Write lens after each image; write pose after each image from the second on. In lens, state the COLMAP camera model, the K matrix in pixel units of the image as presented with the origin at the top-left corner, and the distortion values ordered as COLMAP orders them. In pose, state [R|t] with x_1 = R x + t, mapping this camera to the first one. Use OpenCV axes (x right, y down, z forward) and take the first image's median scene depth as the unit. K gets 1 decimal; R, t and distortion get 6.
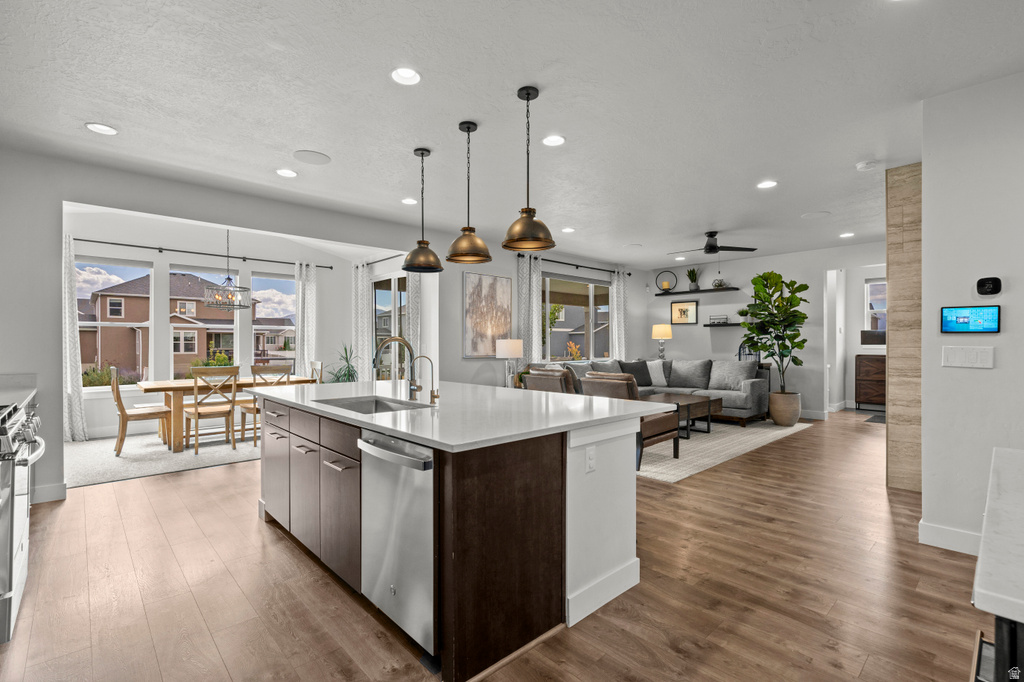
lens RADIAL K [[468.4, 0, 508.4], [0, 468.4, 344.5], [0, 0, 1]] dist [0.000330, 0.000849]
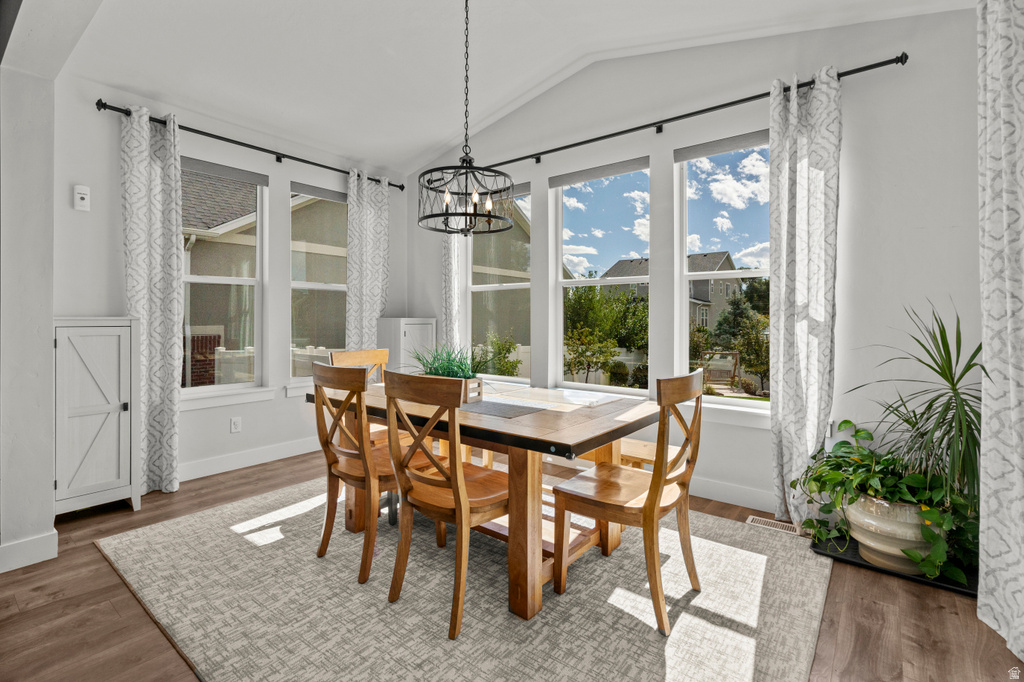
lens RADIAL K [[468.4, 0, 512.3], [0, 468.4, 319.8], [0, 0, 1]] dist [0.000330, 0.000849]
pose [[0.147056, 0.001178, -0.989127, -0.292141], [-0.007109, 0.999975, 0.000134, 0.009371], [0.989103, 0.007012, 0.147061, 1.754472]]
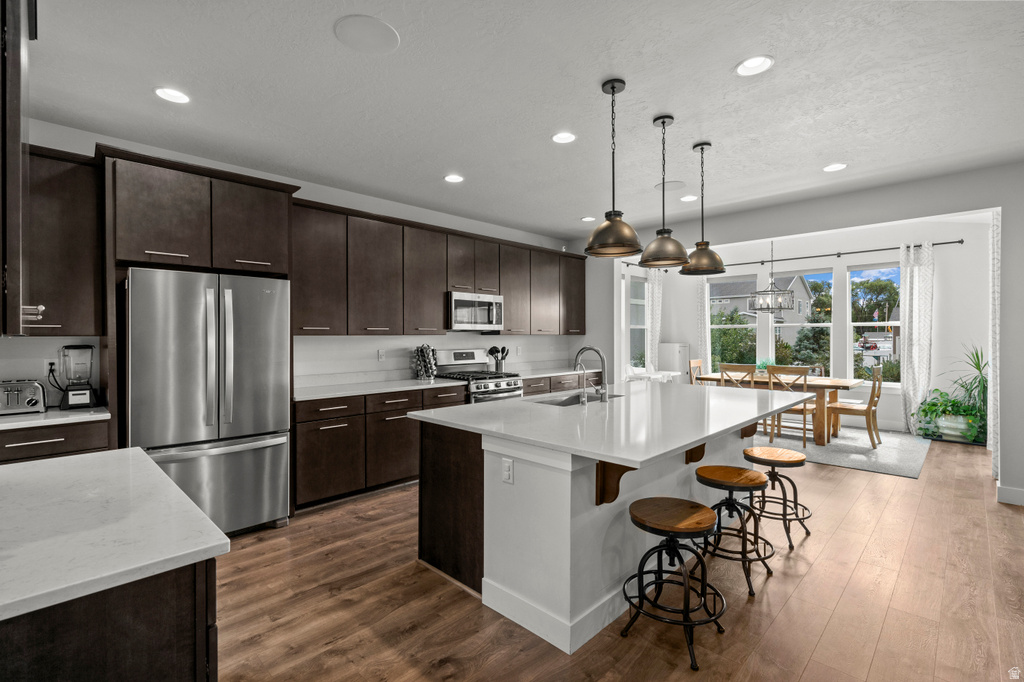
lens RADIAL K [[468.4, 0, 513.5], [0, 468.4, 338.7], [0, 0, 1]] dist [0.000330, 0.000849]
pose [[0.050732, 0.007456, -0.998684, 0.803636], [-0.001421, 0.999972, 0.007394, -0.037233], [0.998711, 0.001044, 0.050741, 0.635211]]
